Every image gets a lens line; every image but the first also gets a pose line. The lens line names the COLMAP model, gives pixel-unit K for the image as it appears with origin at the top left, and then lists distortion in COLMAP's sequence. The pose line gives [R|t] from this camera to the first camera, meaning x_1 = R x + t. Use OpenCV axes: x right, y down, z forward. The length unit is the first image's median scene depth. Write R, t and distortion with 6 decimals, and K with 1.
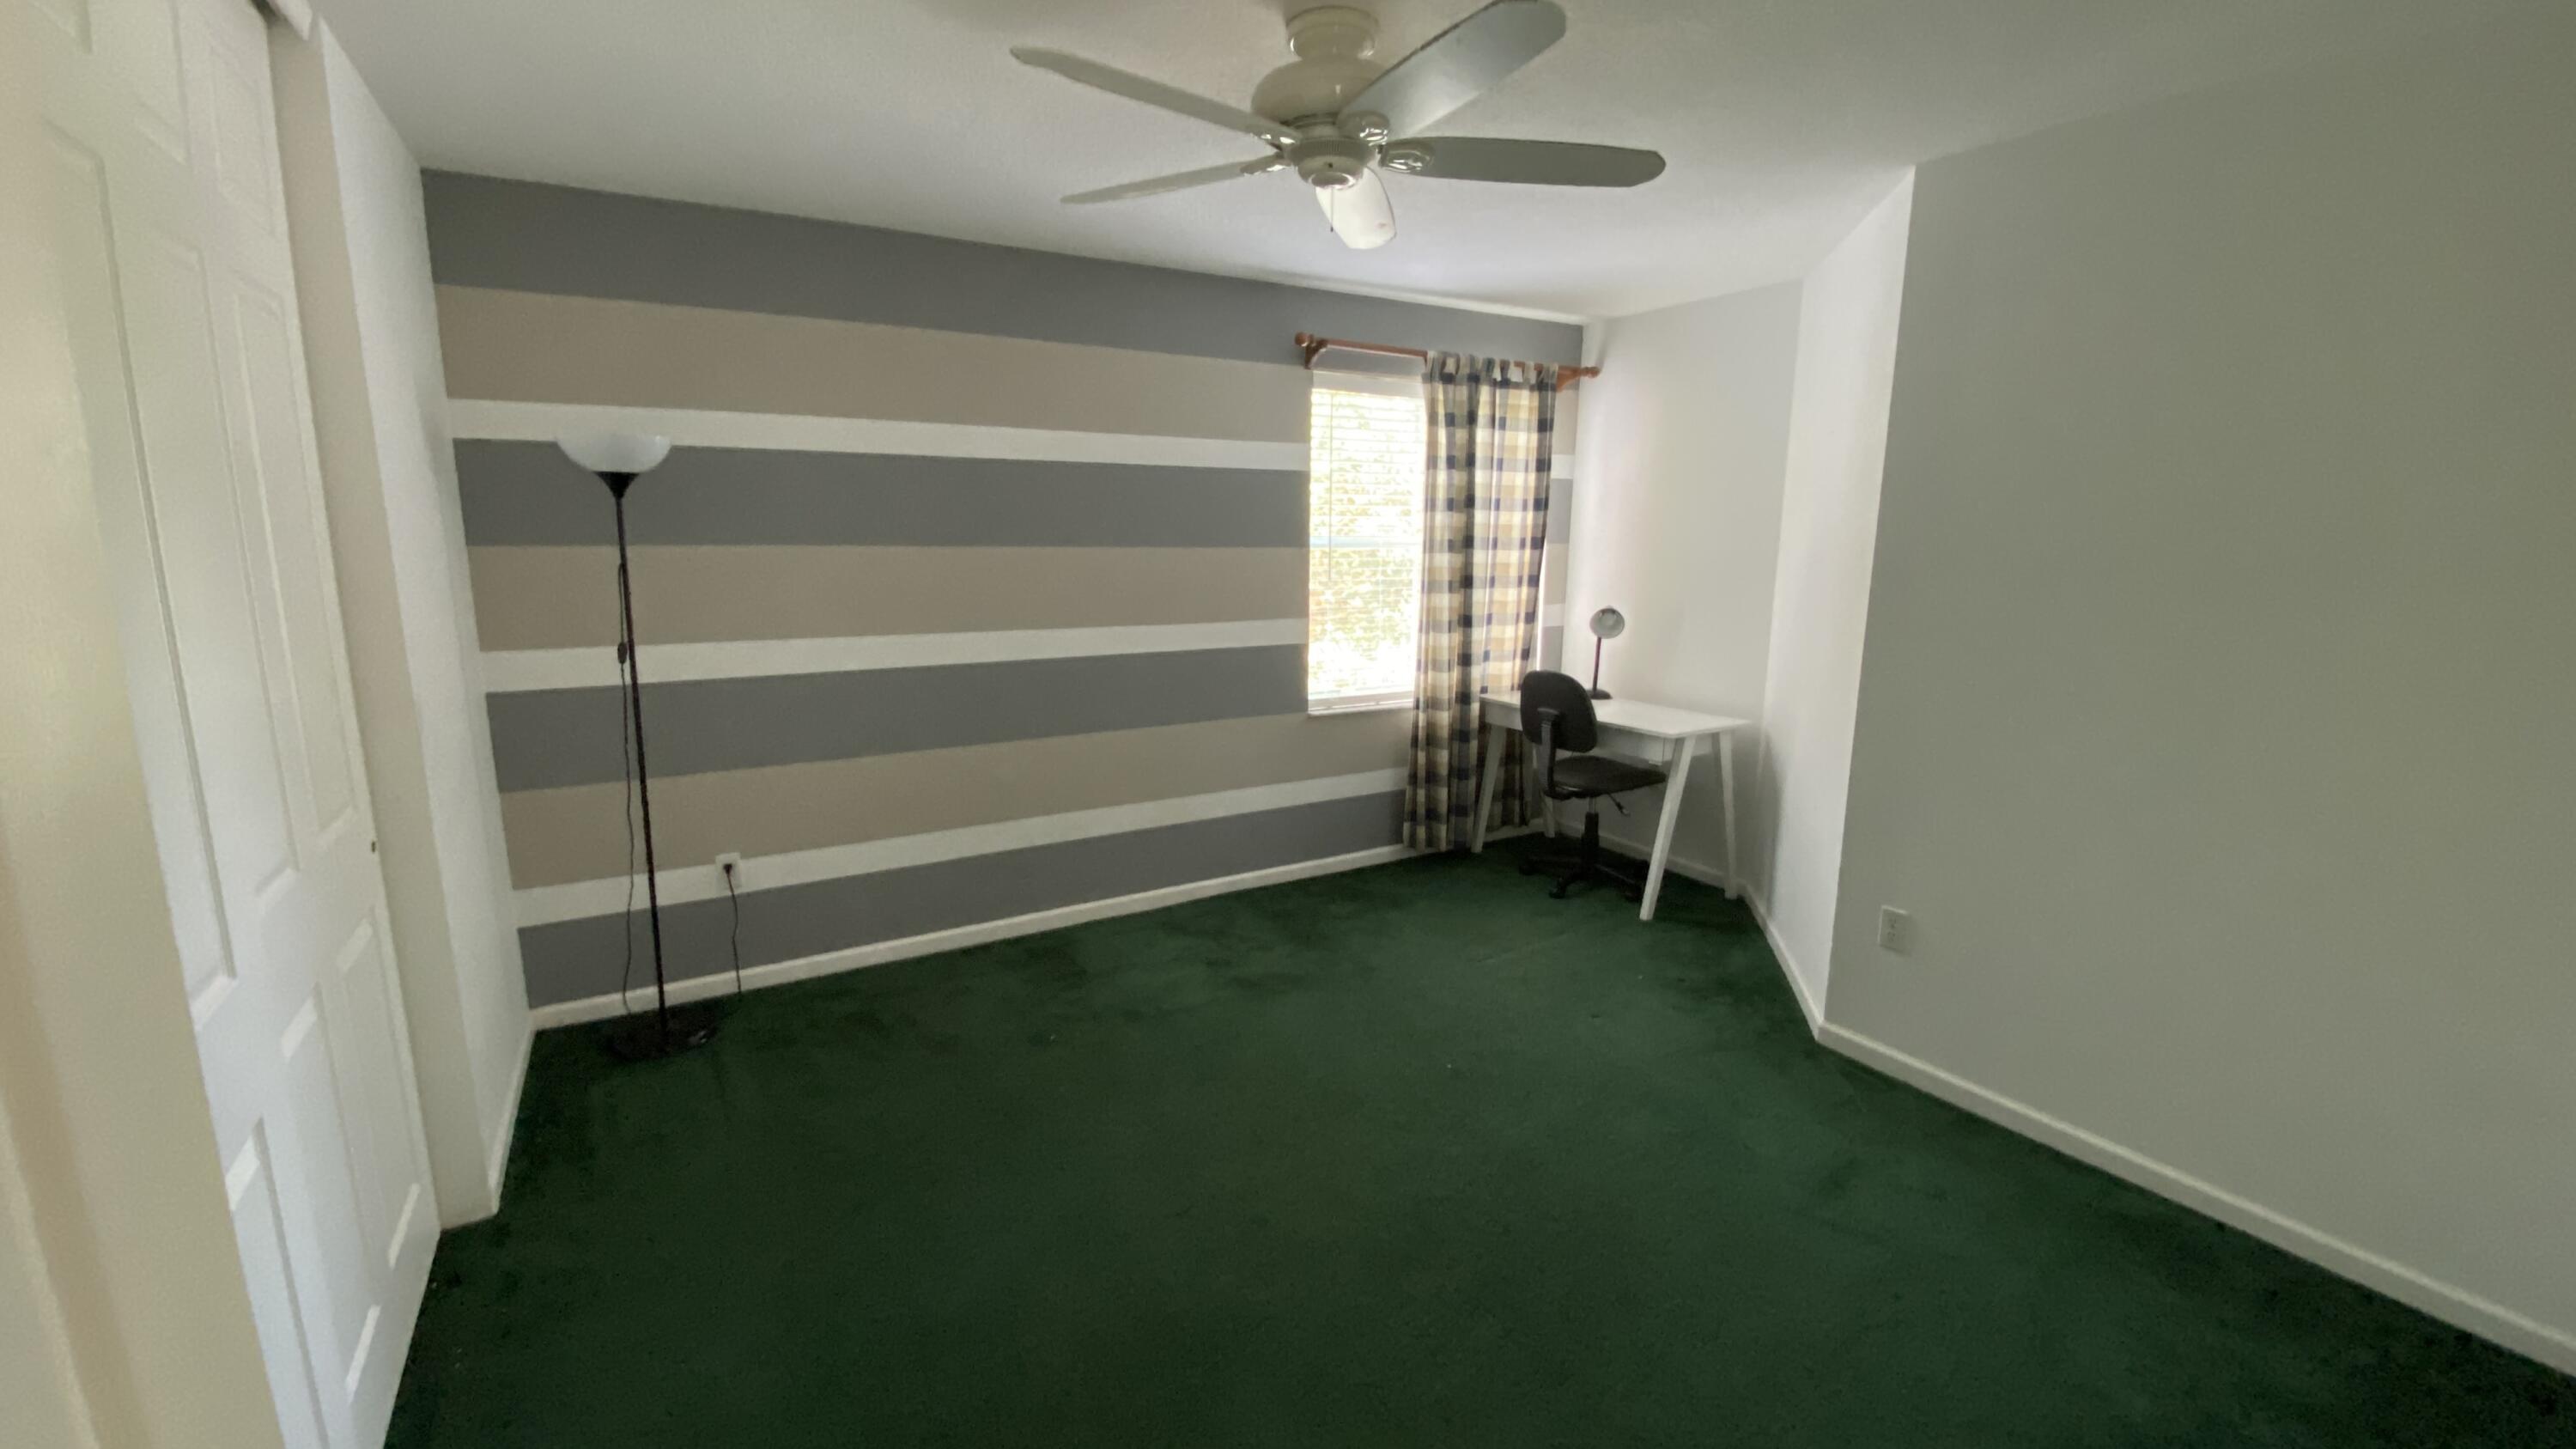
lens RADIAL K [[1009.9, 0, 1288.0], [0, 1009.9, 724.5], [0, 0, 1]] dist [0.055328, -0.000066]
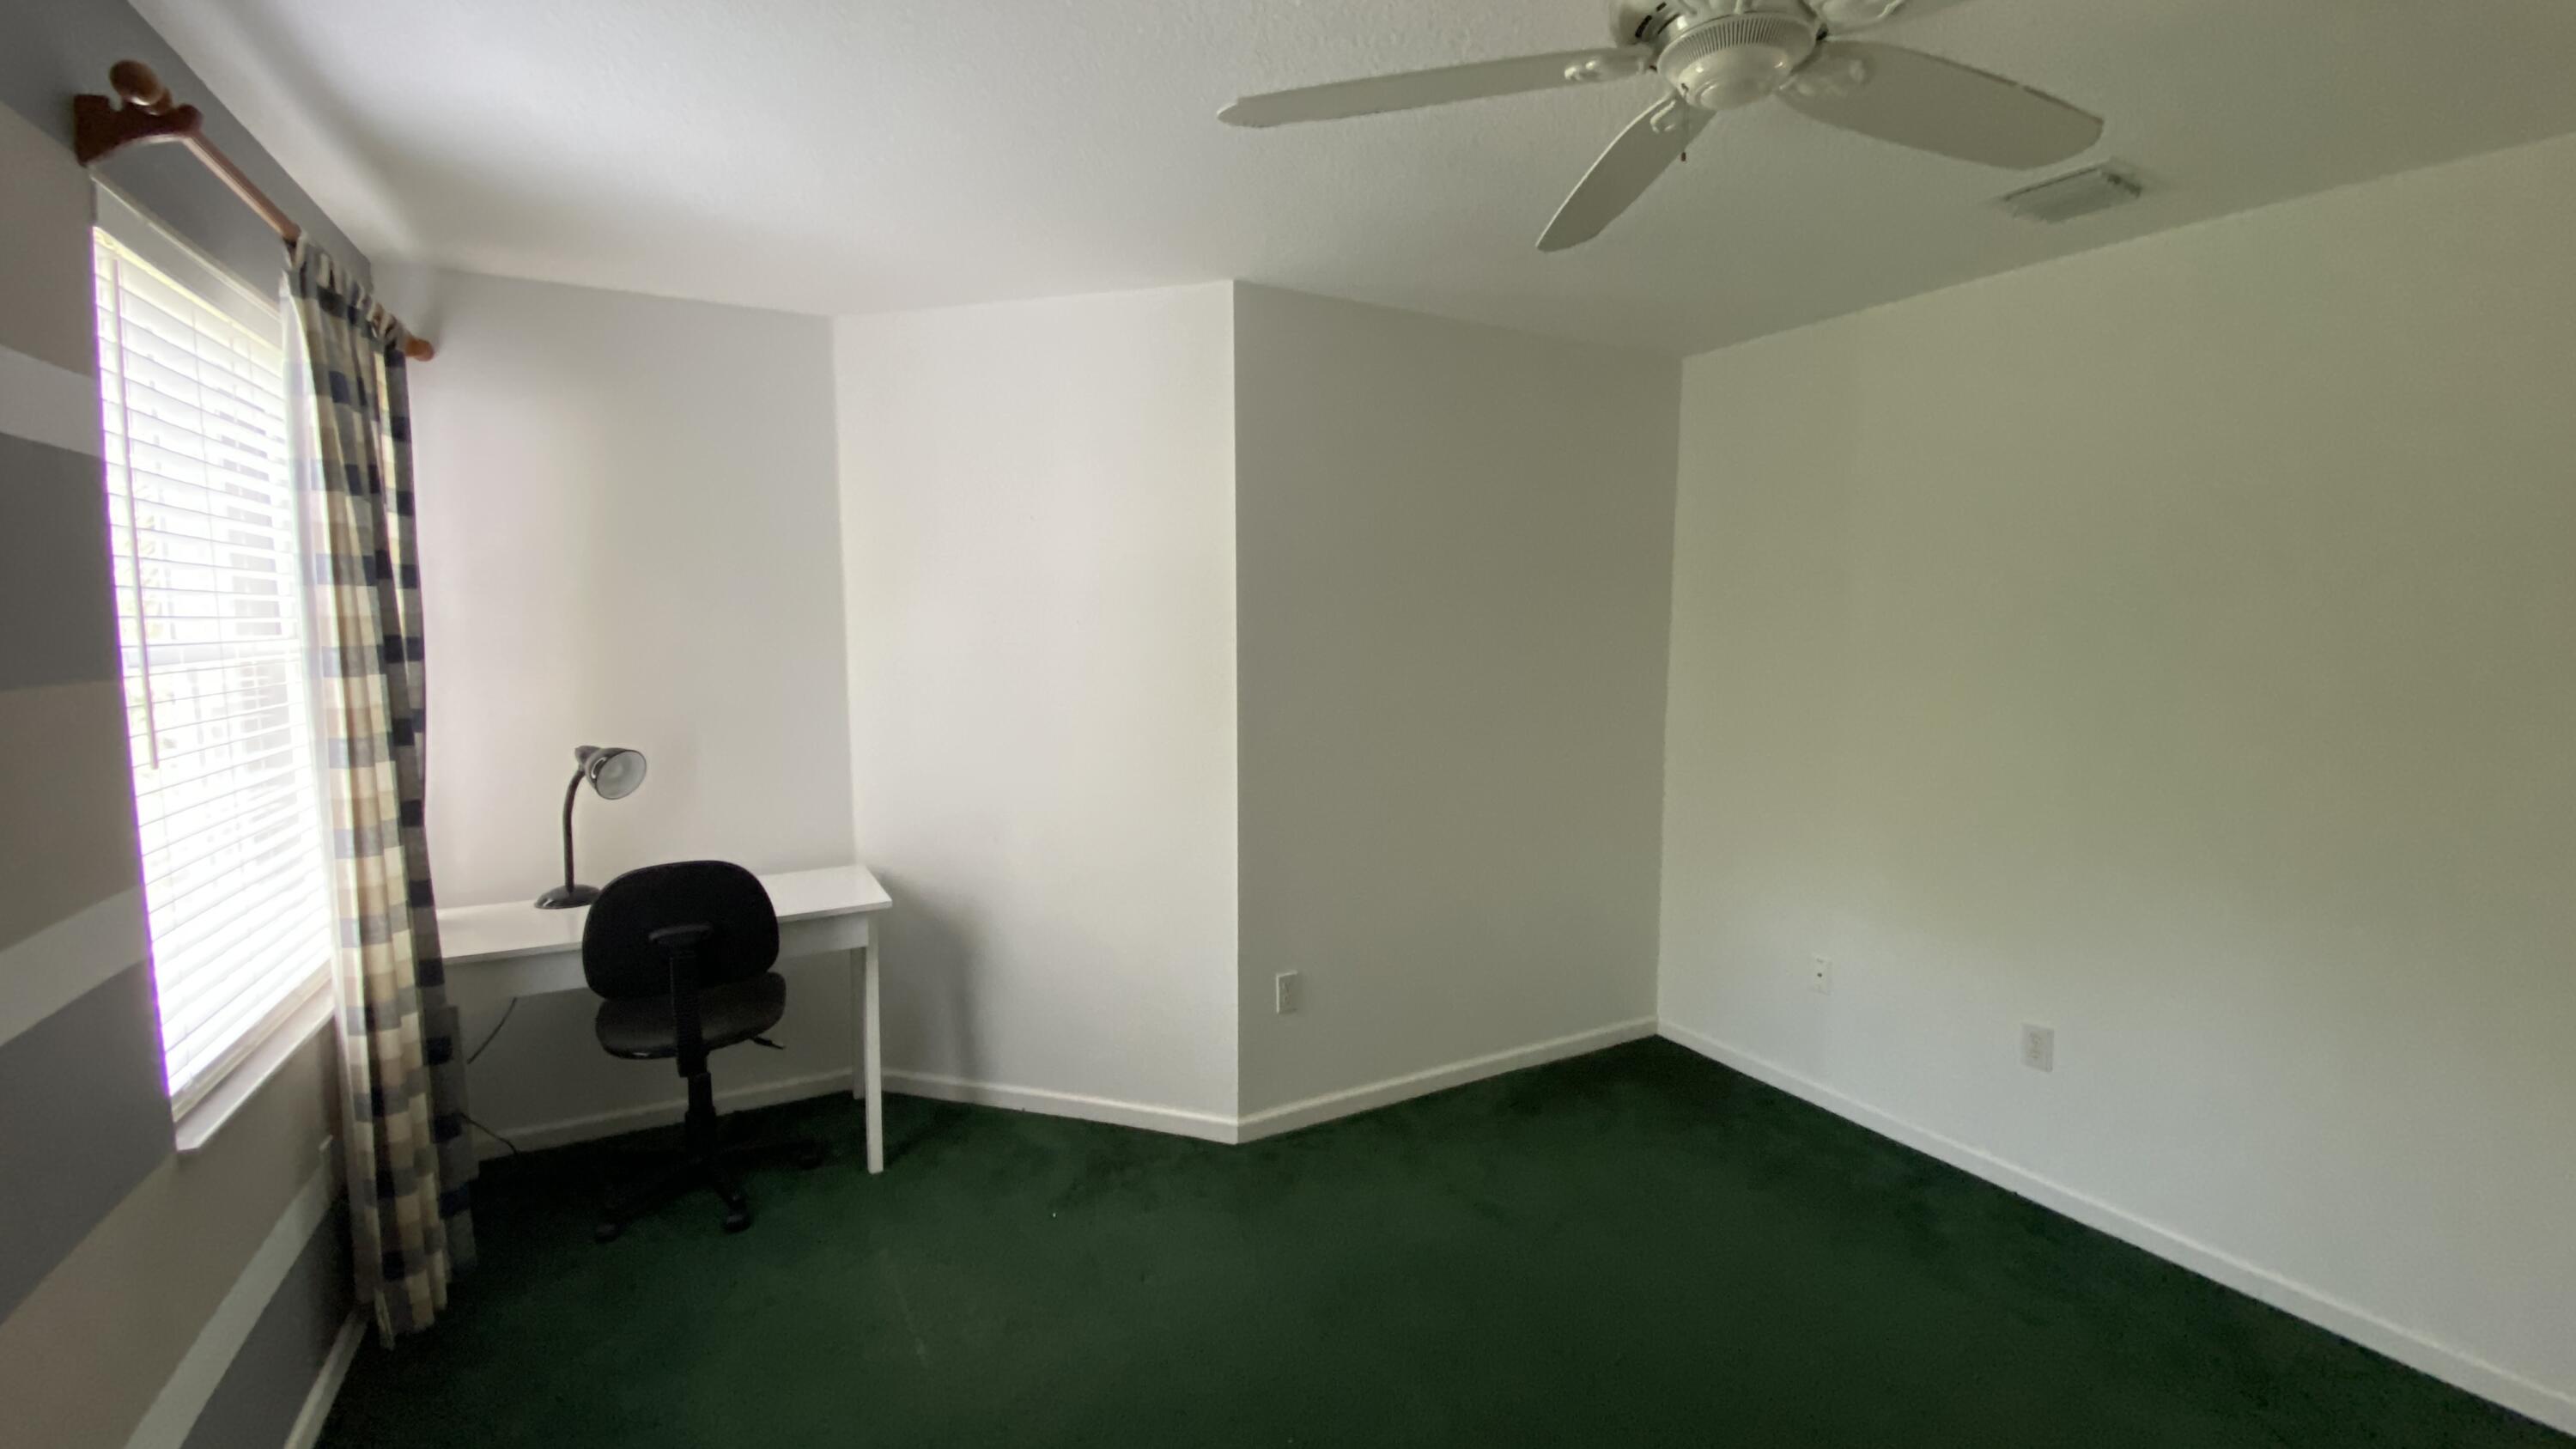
lens RADIAL K [[1067.7, 0, 1288.0], [0, 1067.7, 724.5], [0, 0, 1]] dist [-0.001847, -0.000254]
pose [[0.054069, -0.107646, 0.992718, -0.303074], [0.197852, 0.975616, 0.095016, -0.112401], [-0.978740, 0.191273, 0.074049, 0.567259]]
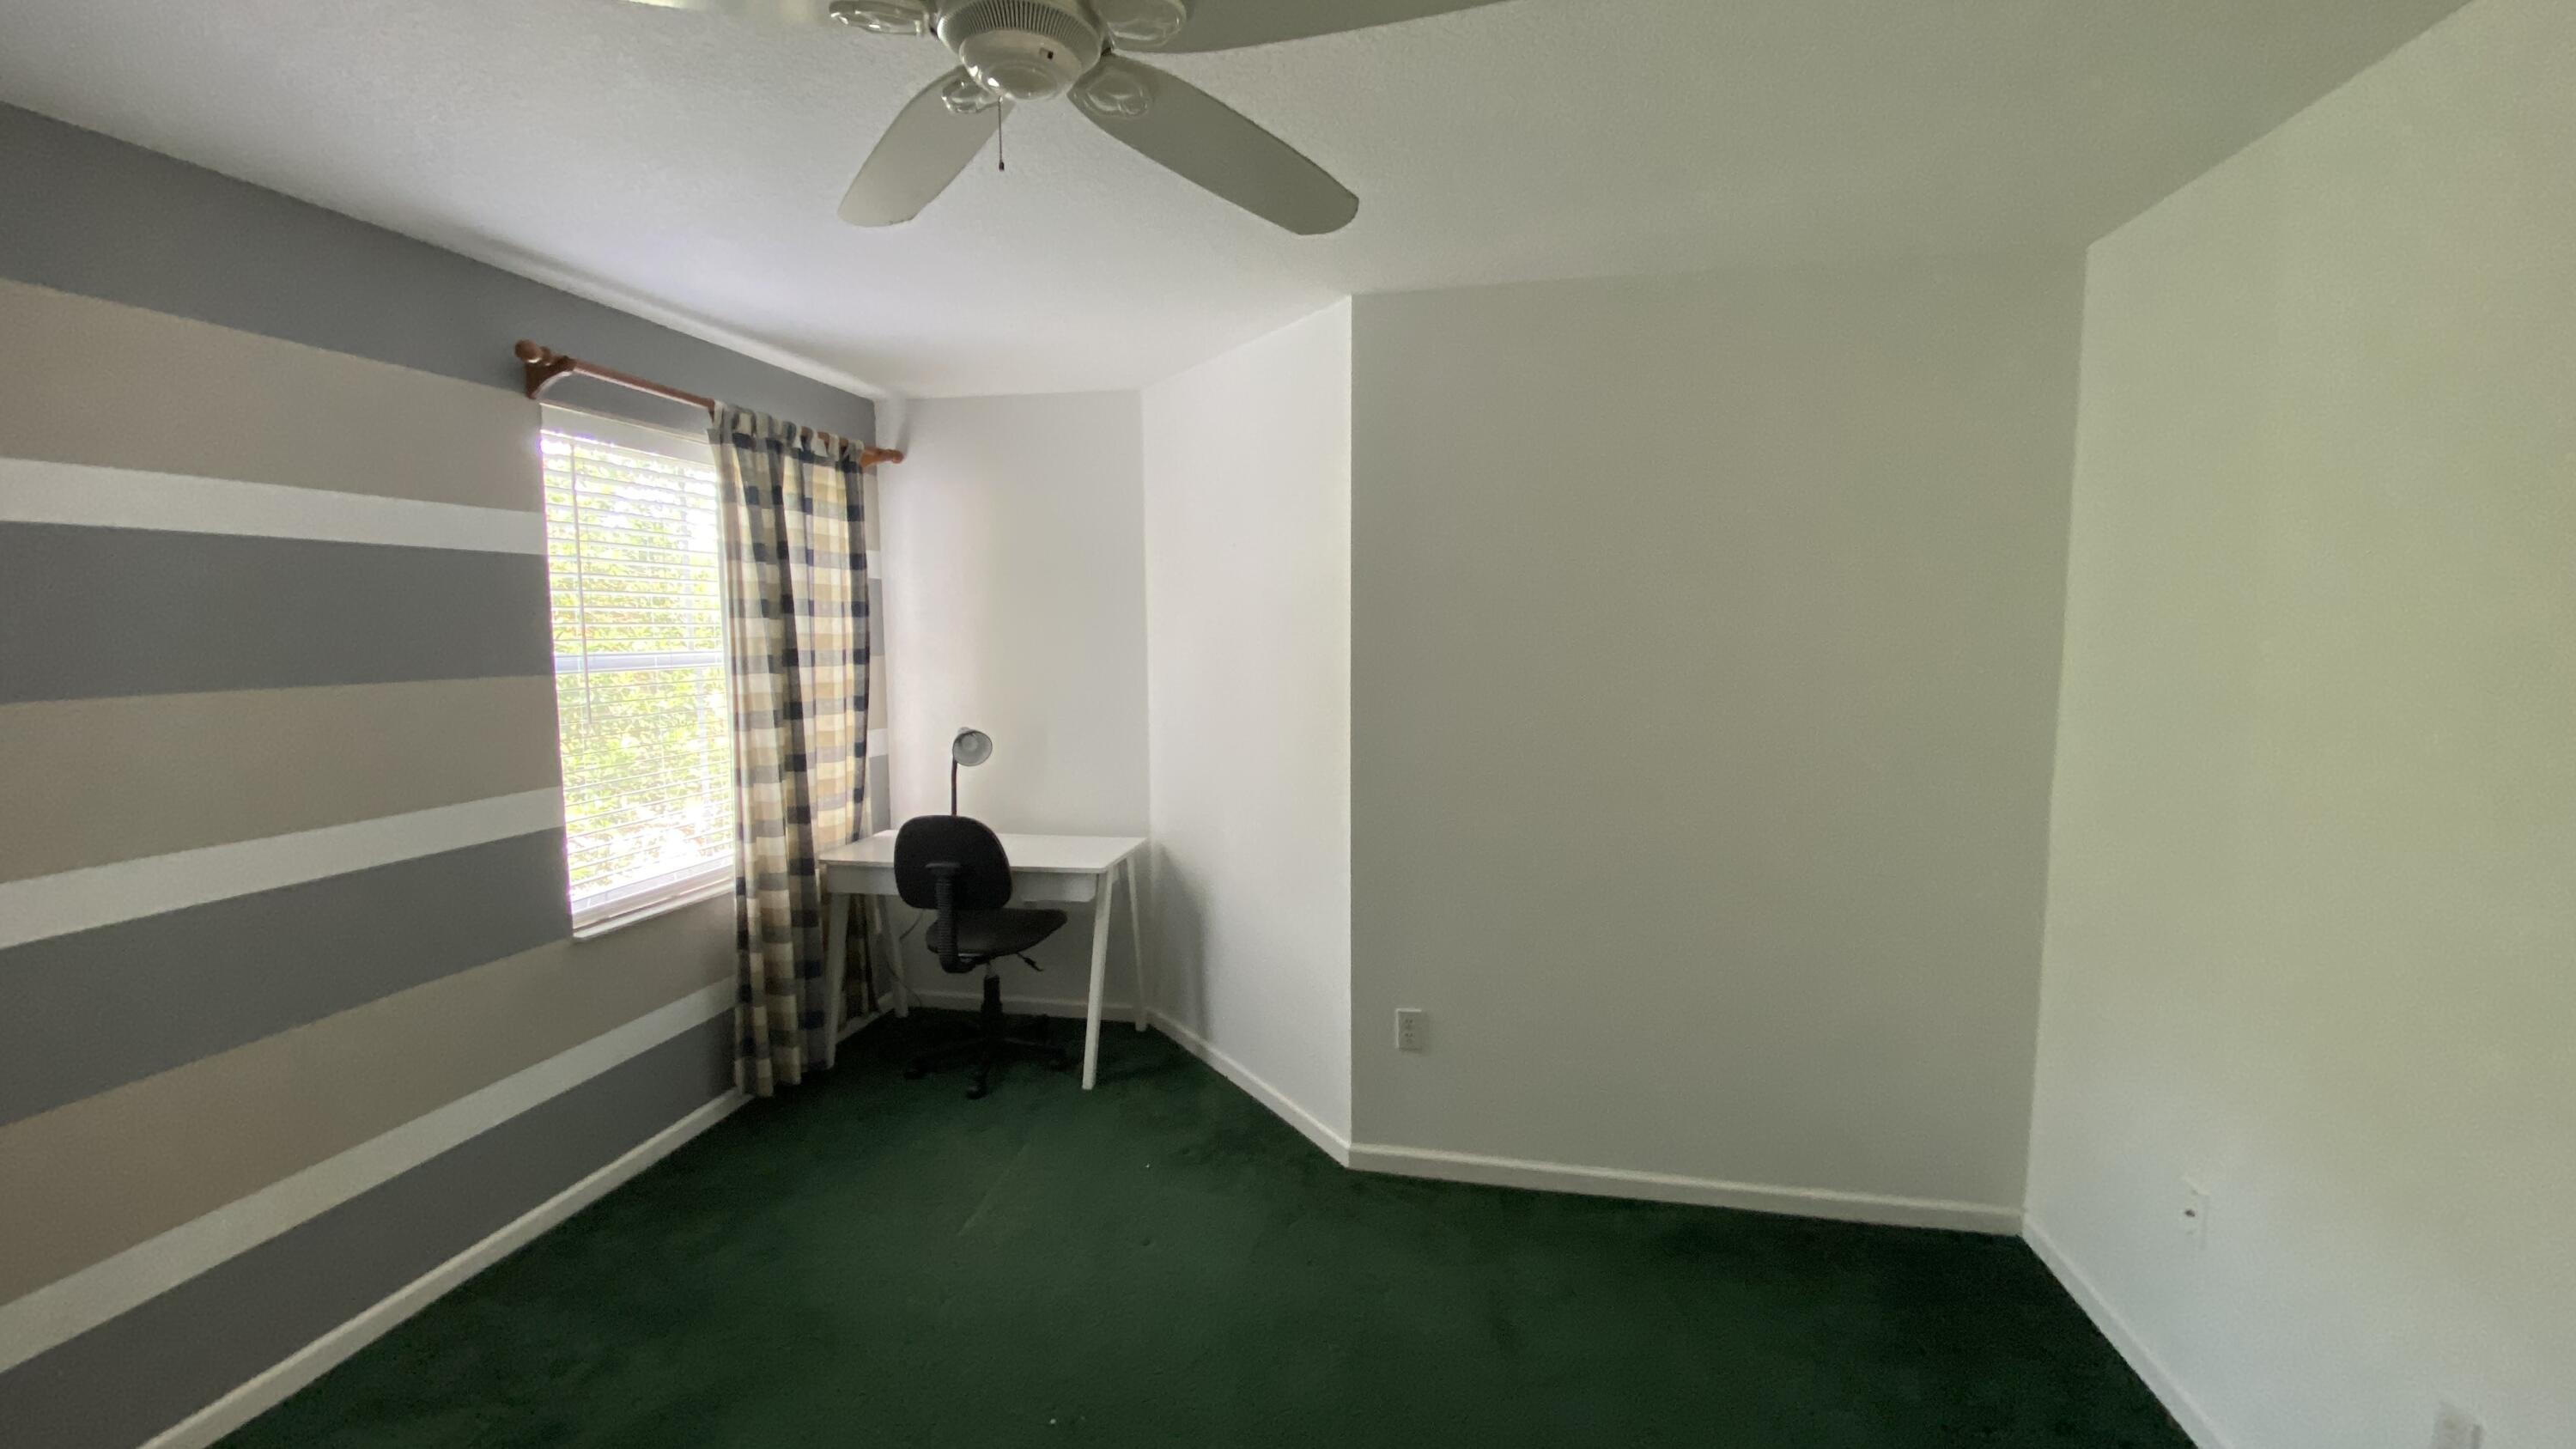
lens RADIAL K [[1038.2, 0, 1288.0], [0, 1038.2, 724.5], [0, 0, 1]] dist [-0.001628, -0.000261]
pose [[0.688246, -0.081047, 0.720936, -0.125906], [0.153744, 0.987463, -0.035763, -0.049090], [-0.708999, 0.135453, 0.692078, 0.224080]]
